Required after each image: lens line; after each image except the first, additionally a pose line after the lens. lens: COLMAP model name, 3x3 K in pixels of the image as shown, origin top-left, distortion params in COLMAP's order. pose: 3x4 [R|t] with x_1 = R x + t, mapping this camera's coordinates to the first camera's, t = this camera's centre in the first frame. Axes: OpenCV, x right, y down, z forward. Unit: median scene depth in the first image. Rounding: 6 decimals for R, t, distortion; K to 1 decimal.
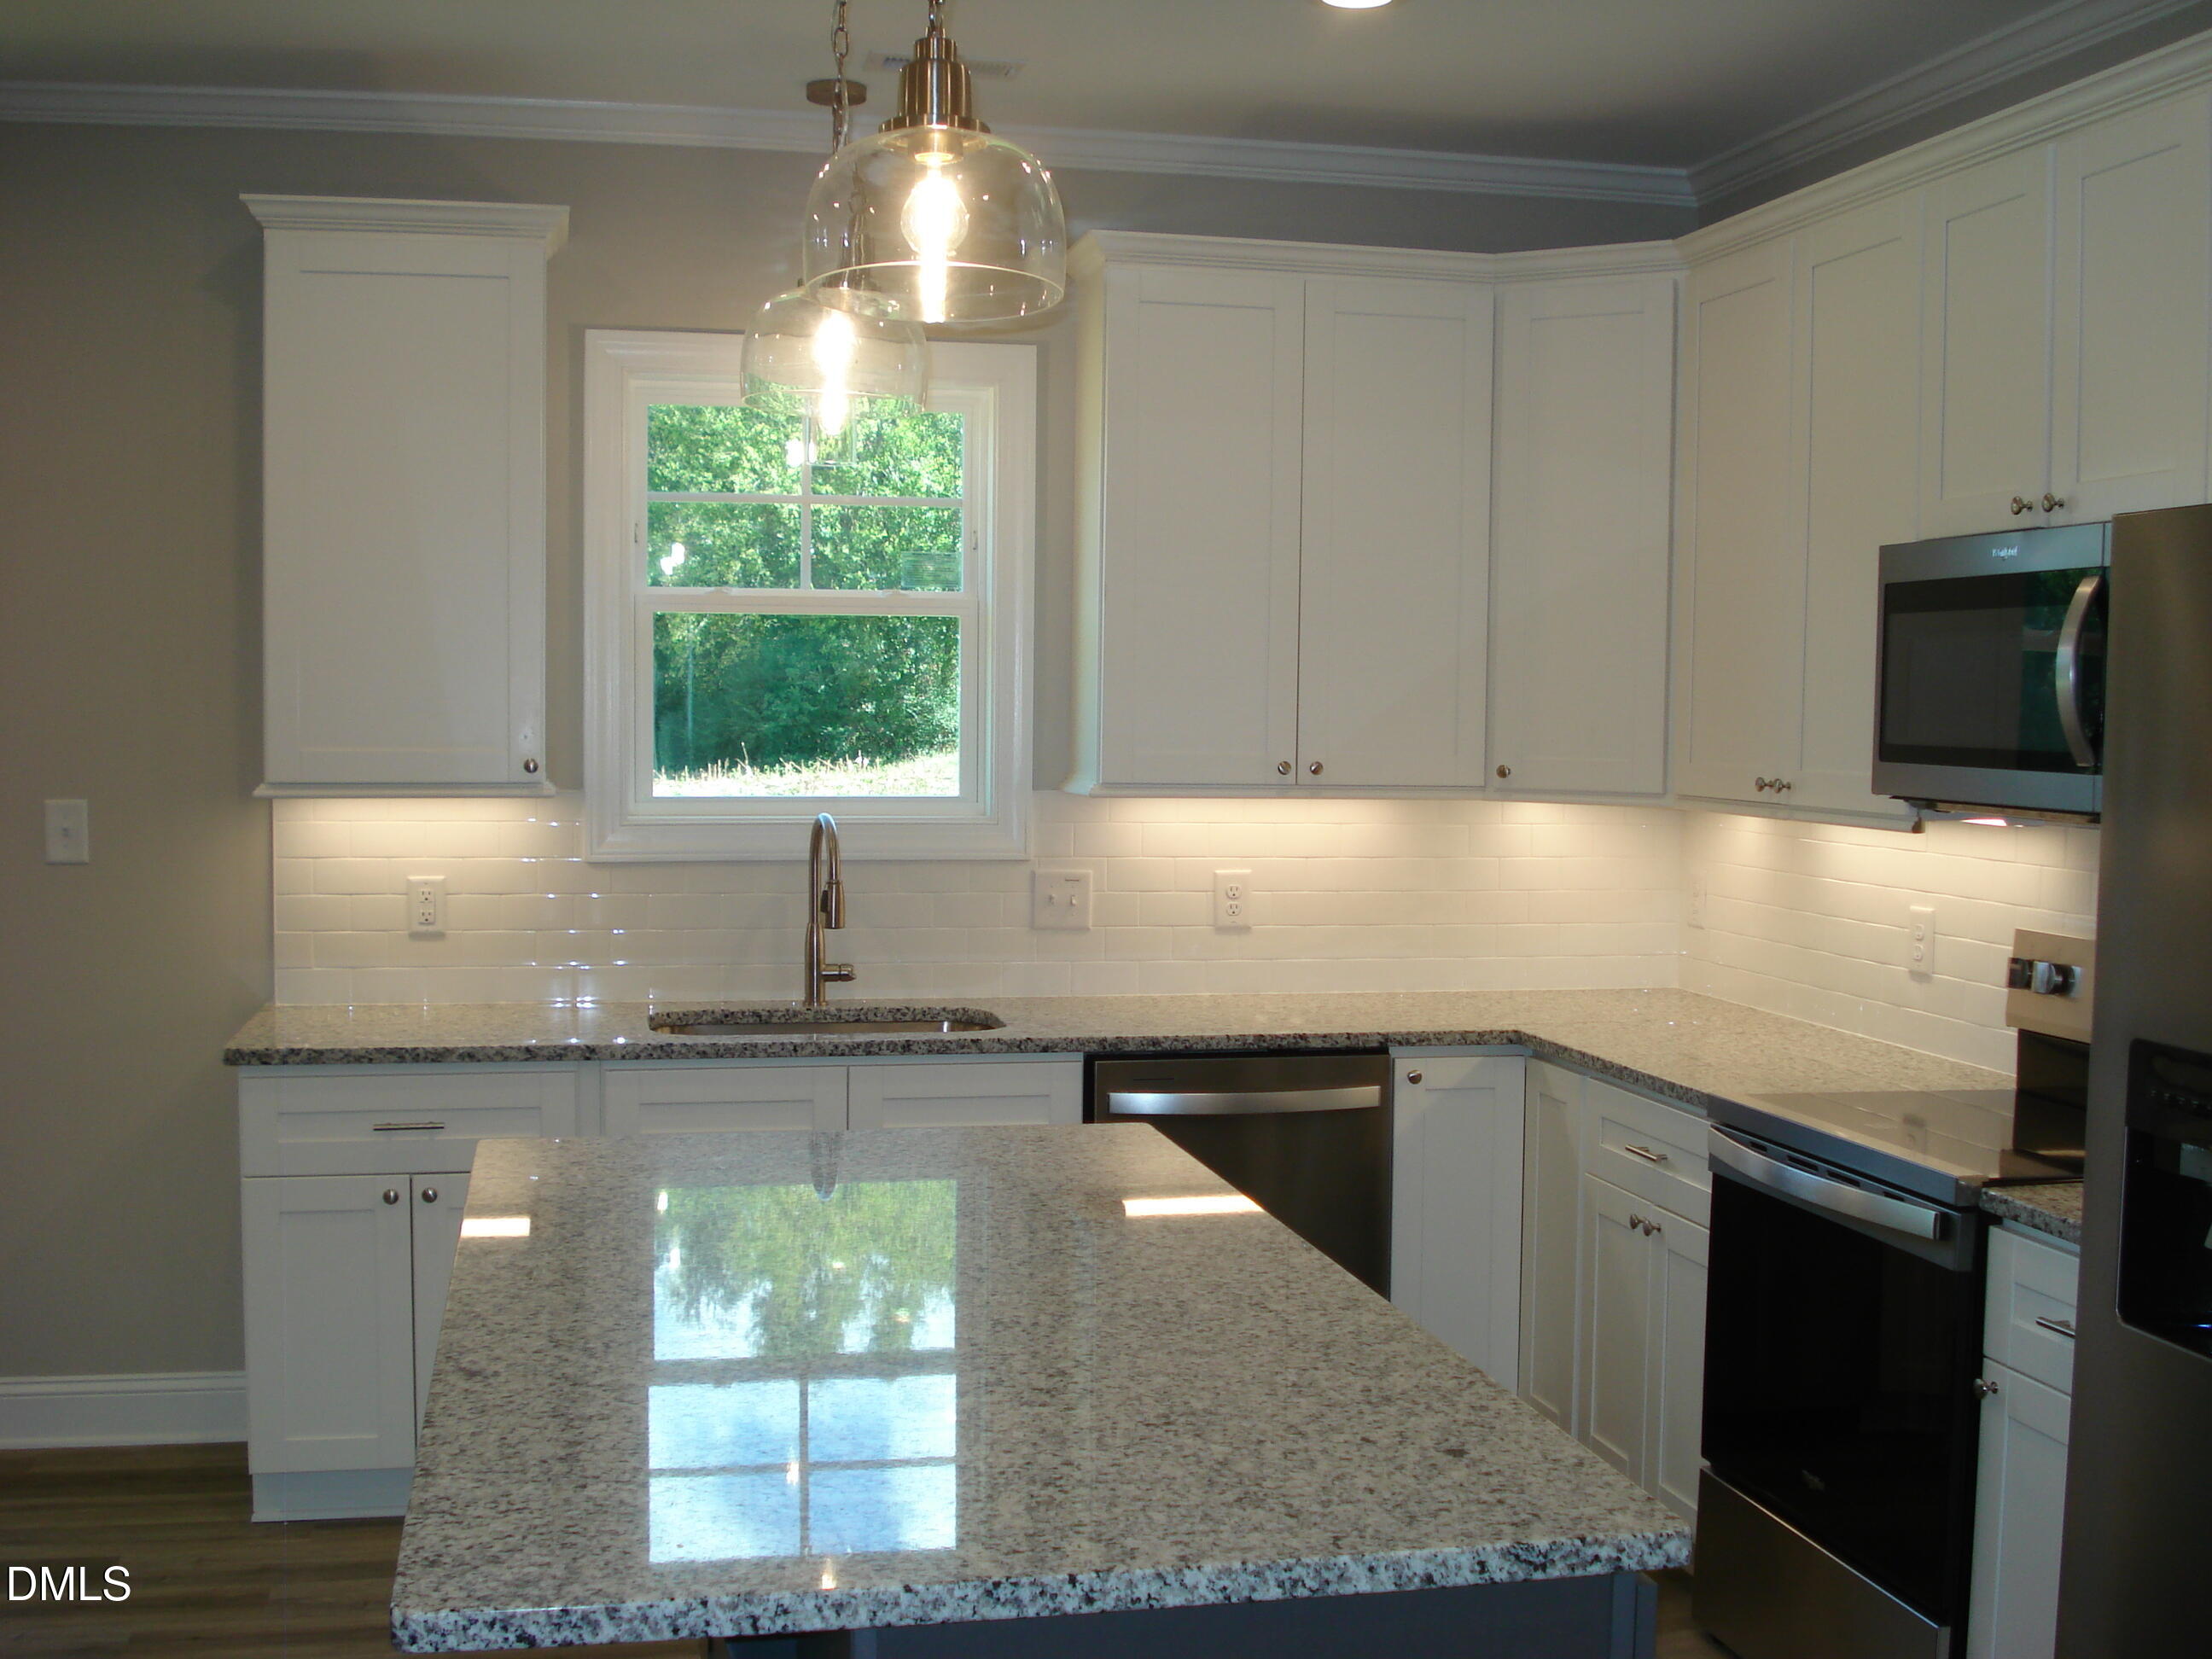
lens RADIAL K [[2475.4, 0, 1097.2], [0, 2475.4, 890.3], [0, 0, 1]] dist [-0.094483, 0.000000]
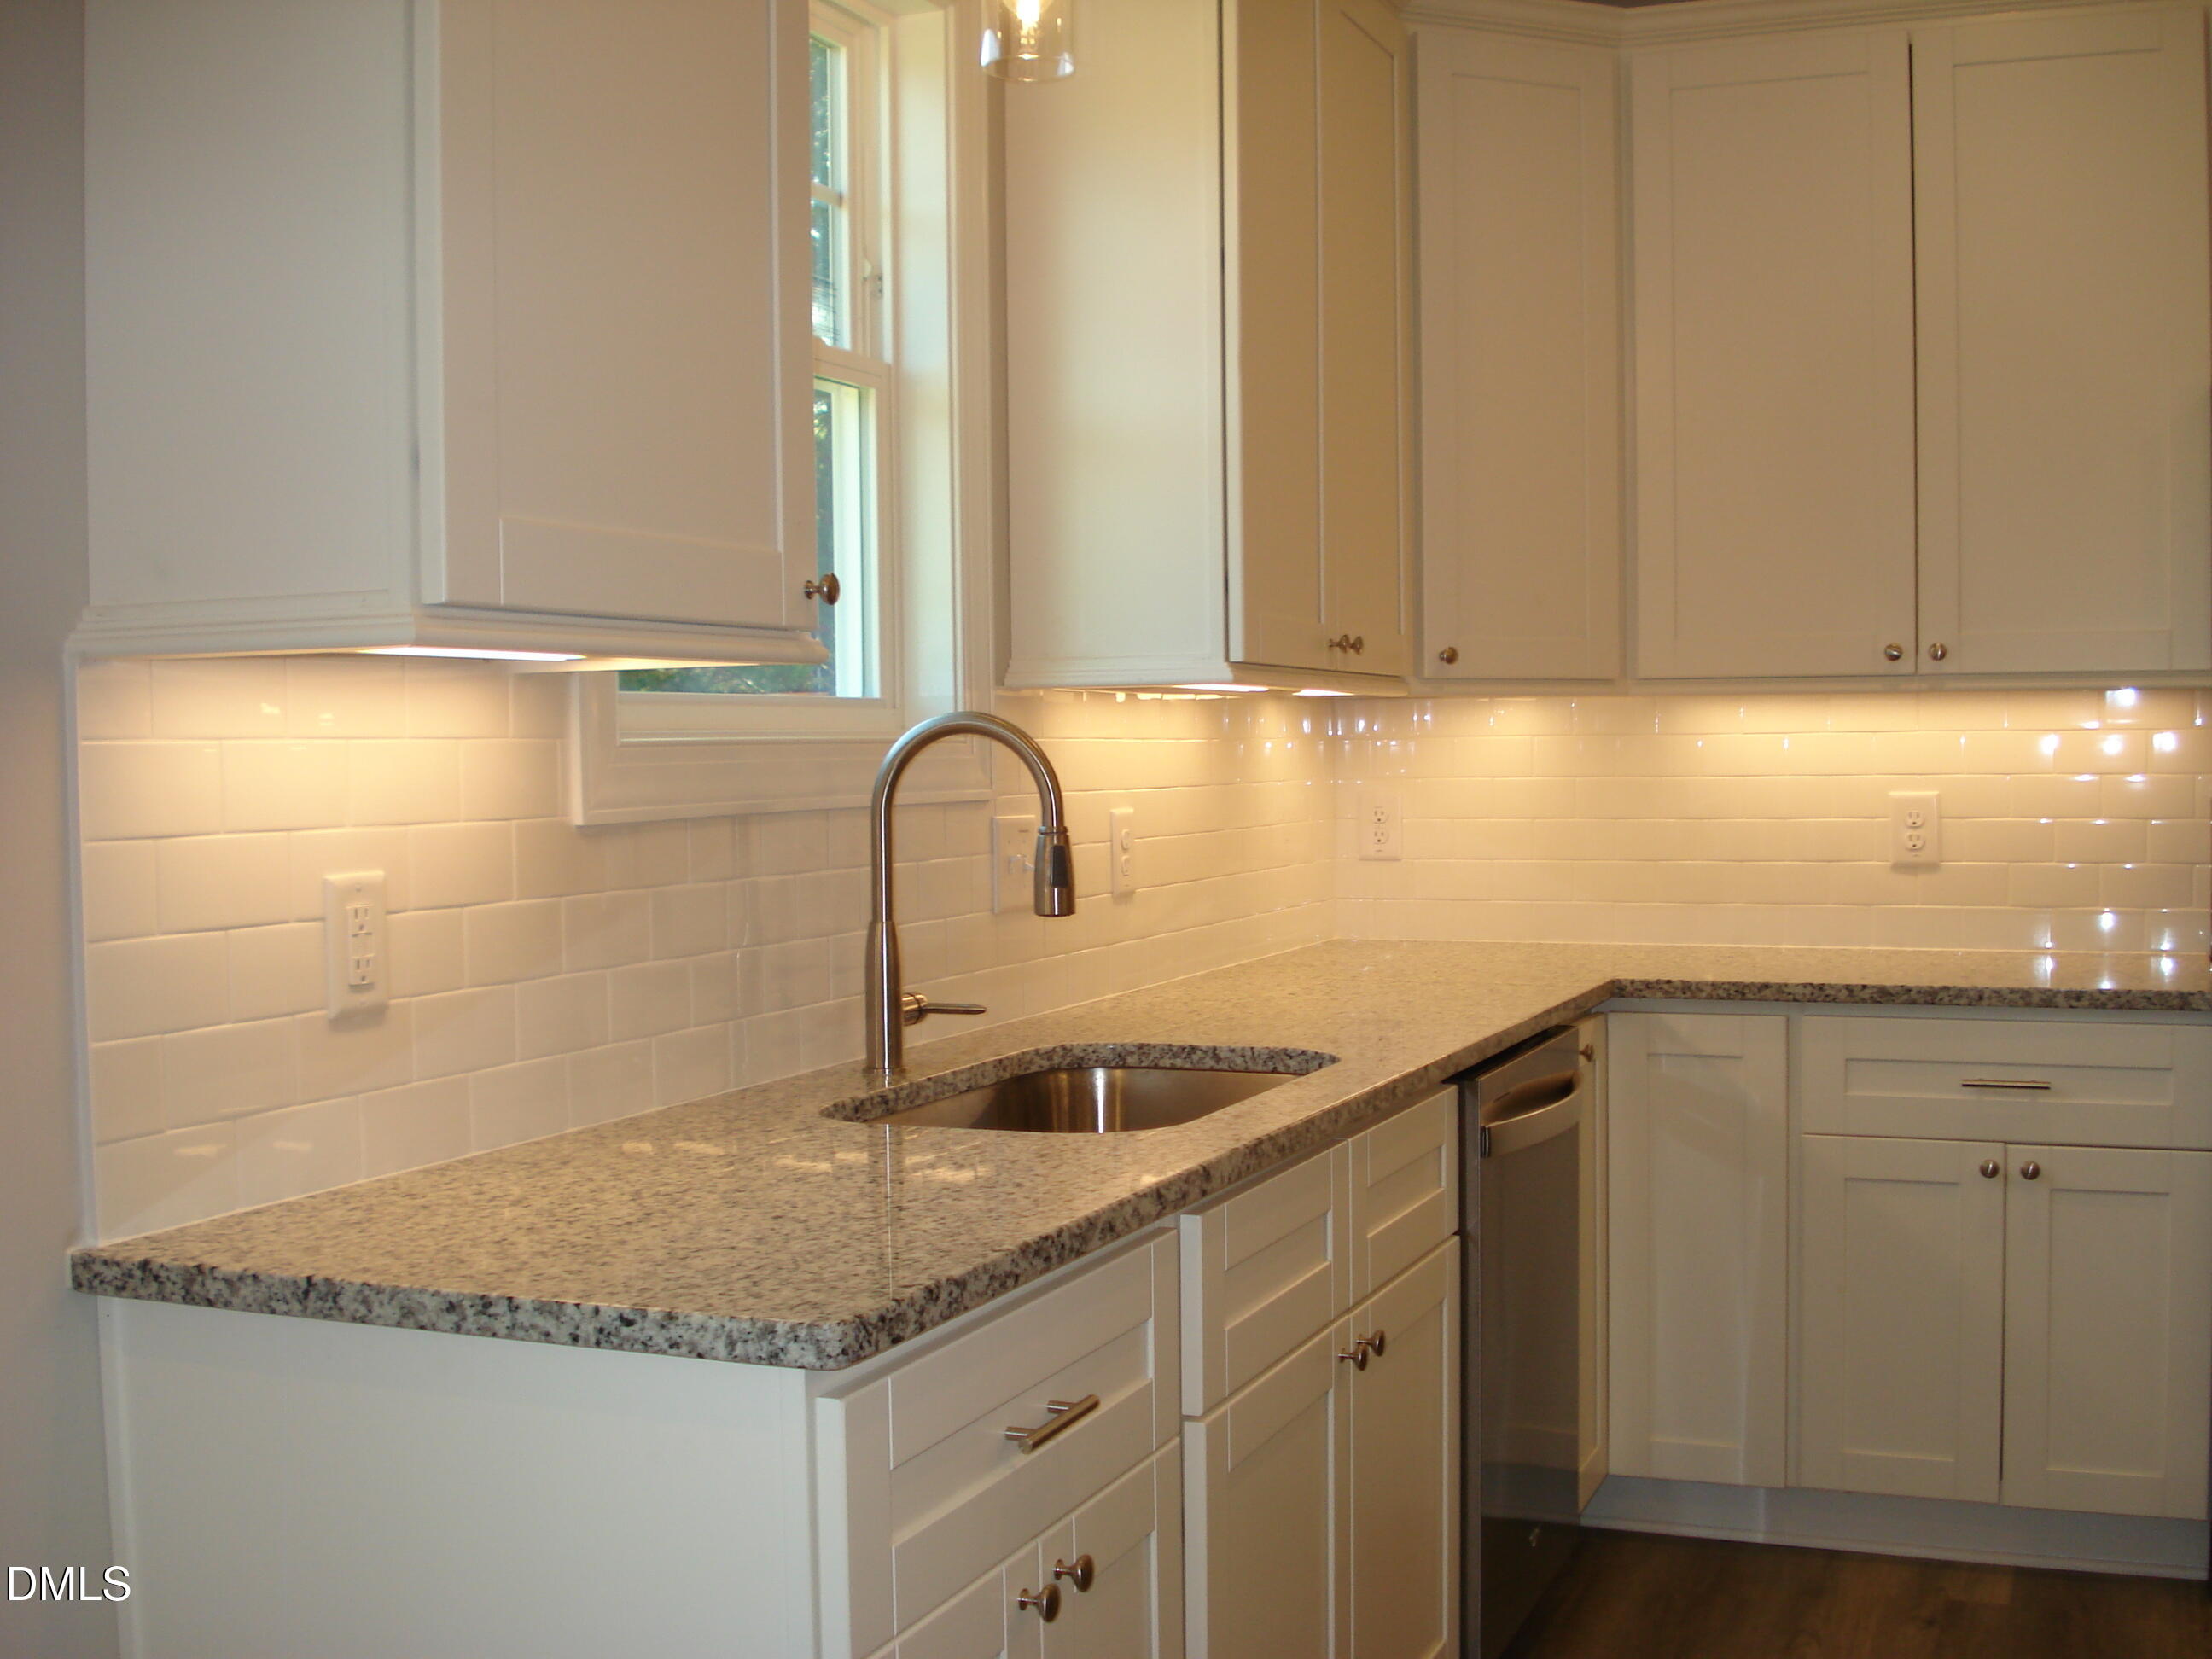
lens RADIAL K [[2475.4, 0, 1093.6], [0, 2475.4, 832.4], [0, 0, 1]] dist [-0.094483, 0.000000]
pose [[0.567307, -0.045884, 0.822227, -0.688522], [0.076657, 0.997054, 0.002750, -0.005427], [-0.819931, 0.061470, 0.569153, 0.840549]]
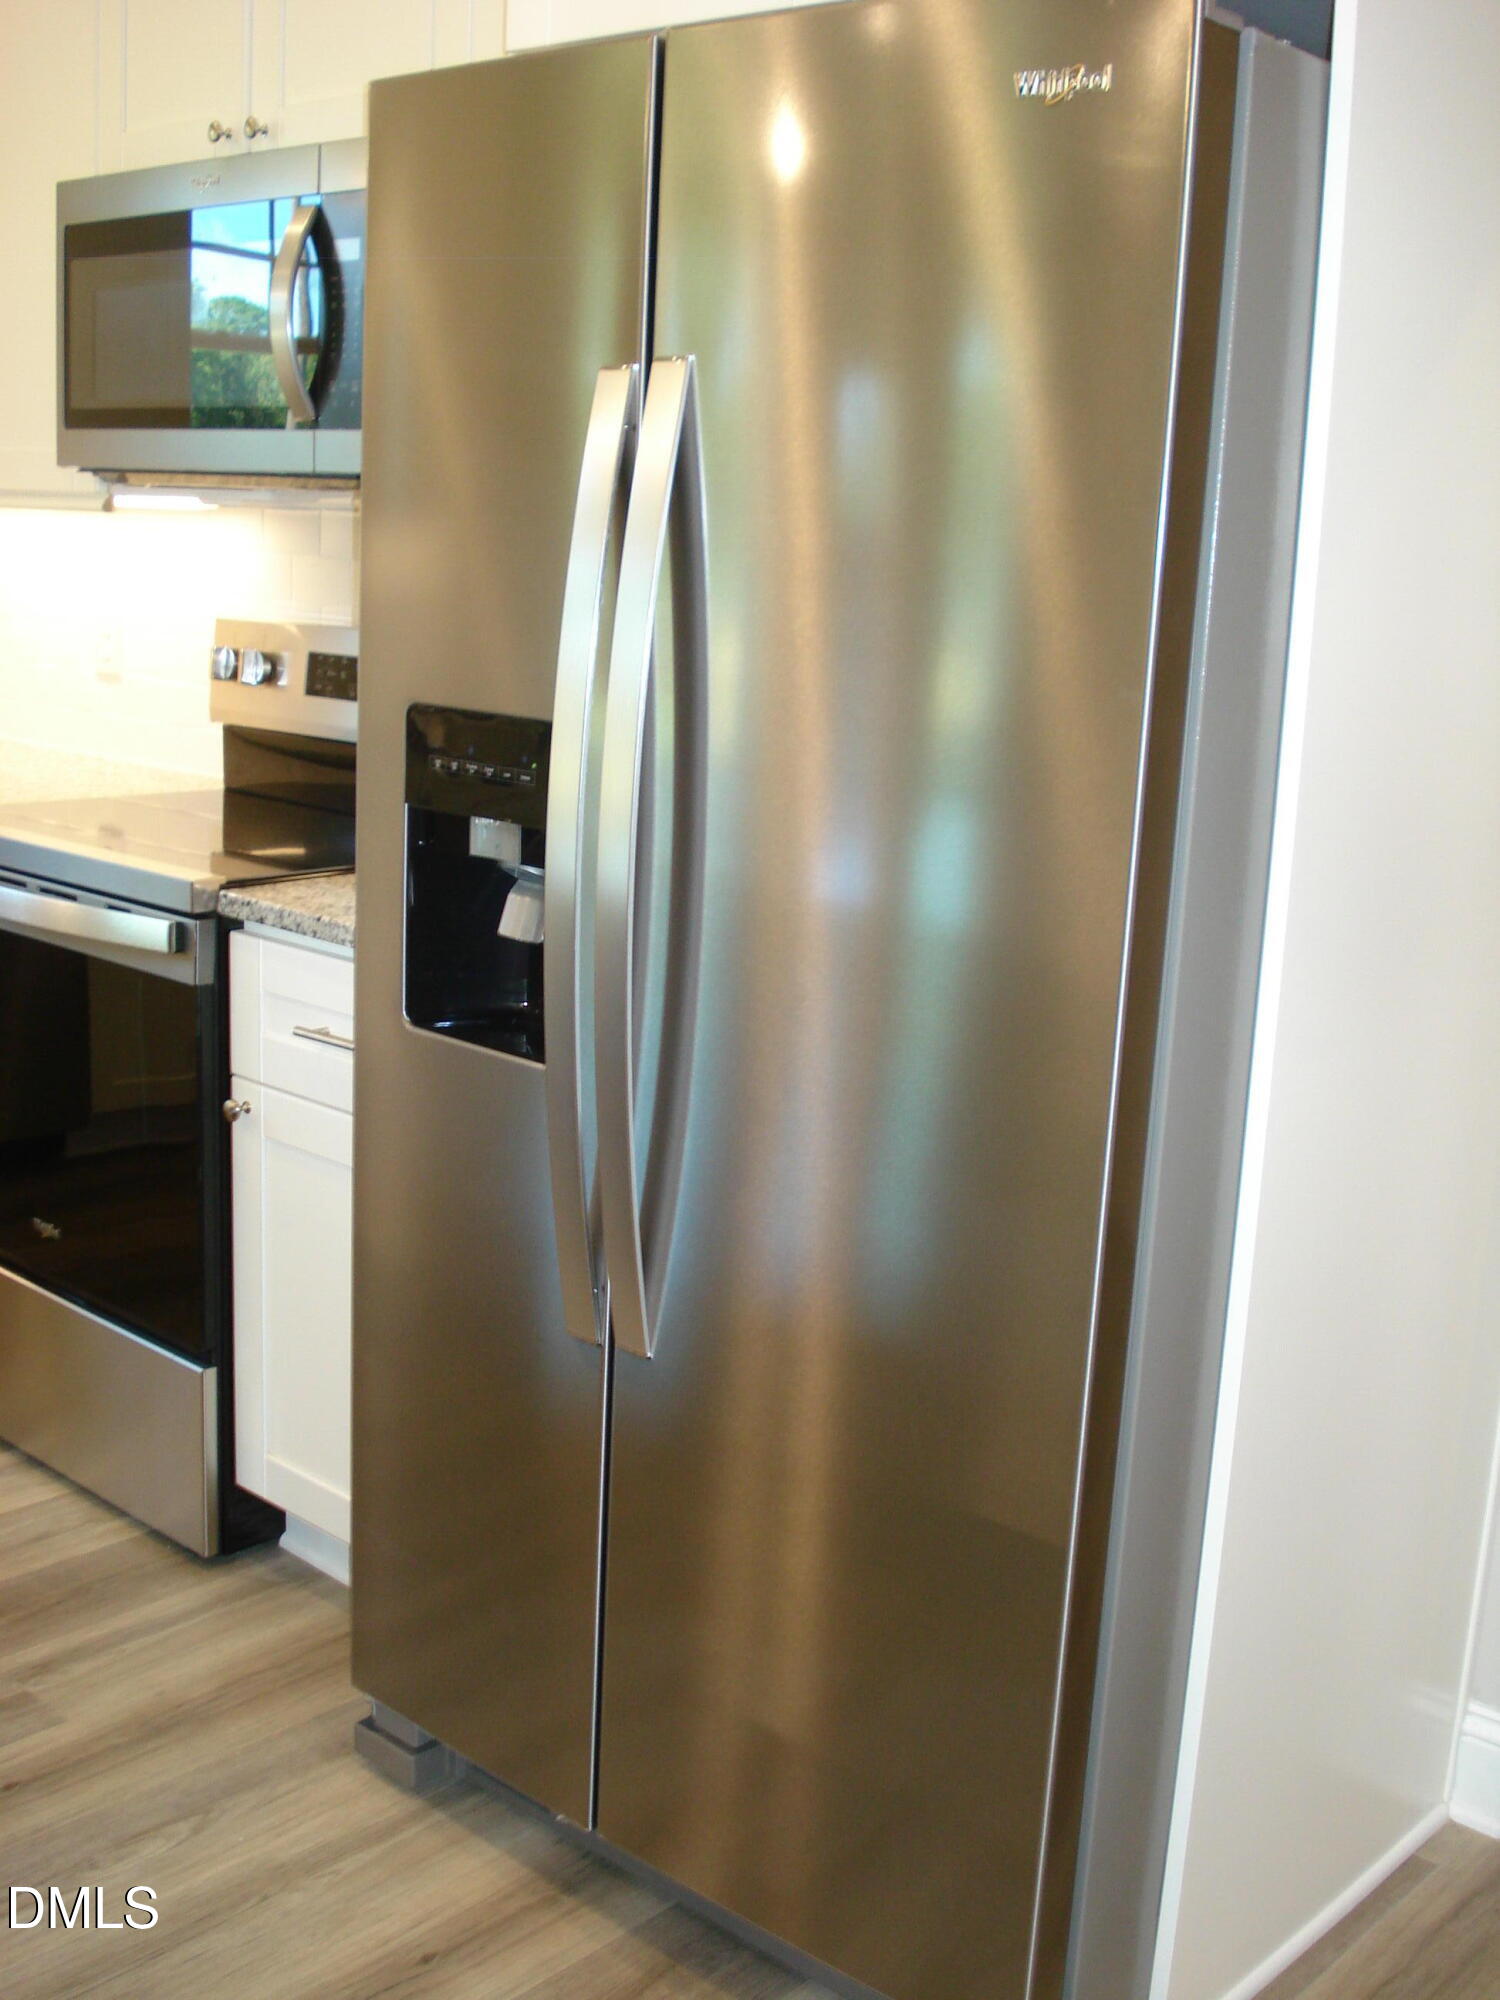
lens RADIAL K [[2238.1, 0, 749.2], [0, 2238.1, 1003.5], [0, 0, 1]] dist [-0.094483, 0.000000]
pose [[0.809499, -0.105924, 0.577488, 0.035289], [0.011494, 0.986262, 0.164790, 0.024719], [-0.587009, -0.126760, 0.799595, 0.185768]]
